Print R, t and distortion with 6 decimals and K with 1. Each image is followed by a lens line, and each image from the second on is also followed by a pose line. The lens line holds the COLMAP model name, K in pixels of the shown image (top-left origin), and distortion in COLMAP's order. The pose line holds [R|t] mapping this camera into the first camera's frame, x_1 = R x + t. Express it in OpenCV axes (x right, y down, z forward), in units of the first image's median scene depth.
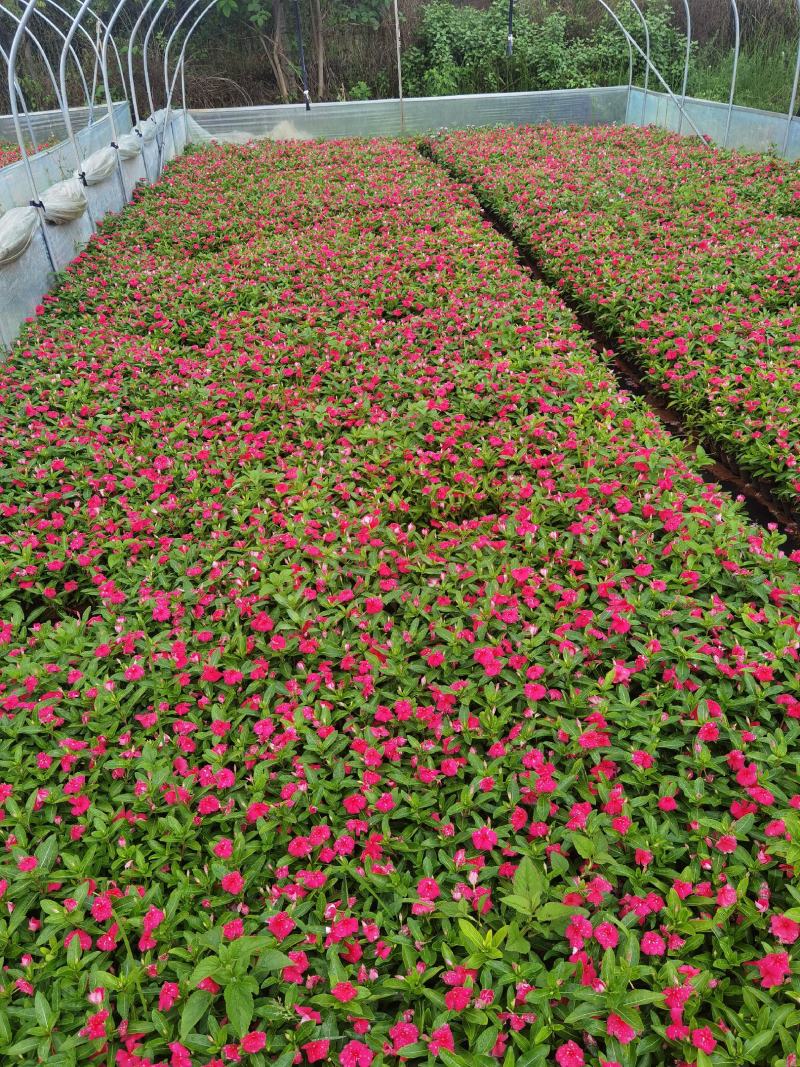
lens RADIAL K [[883.2, 0, 404.6], [0, 883.2, 535.9], [0, 0, 1]] dist [0.029657, -0.019192]
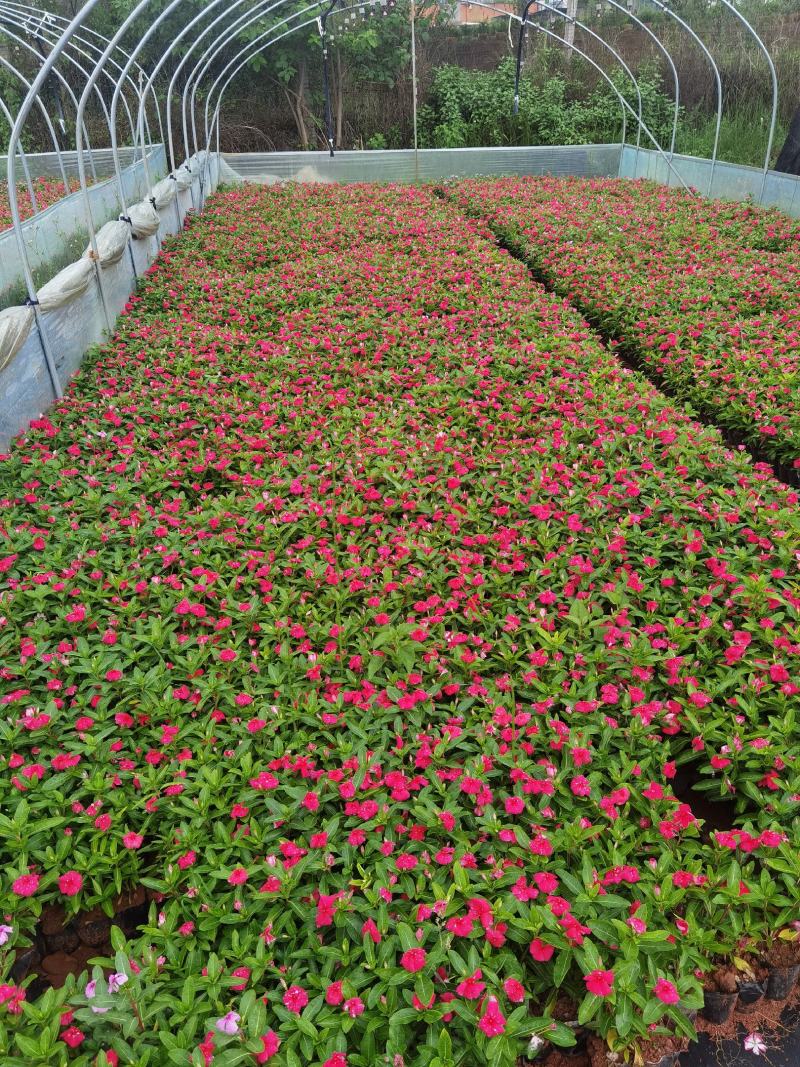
lens RADIAL K [[883.2, 0, 399.6], [0, 883.2, 531.7], [0, 0, 1]] dist [0.029657, -0.019192]
pose [[0.999605, 0.025406, 0.011996, -0.076390], [-0.024687, 0.998083, -0.056747, 0.134389], [-0.013414, 0.056428, 0.998317, -0.214641]]
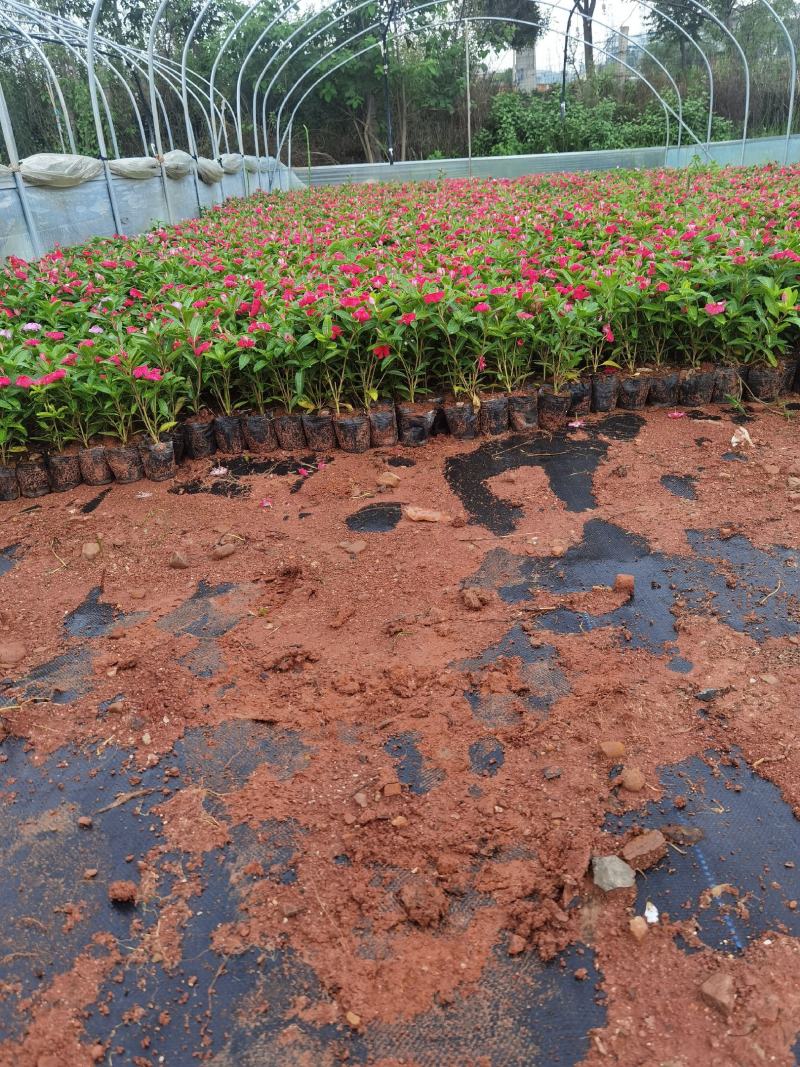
lens RADIAL K [[883.2, 0, 396.9], [0, 883.2, 534.3], [0, 0, 1]] dist [0.029657, -0.019192]
pose [[0.996072, 0.035291, -0.081213, 0.038805], [-0.045717, 0.990415, -0.130335, 0.496659], [0.075835, 0.133536, 0.988138, -0.333138]]
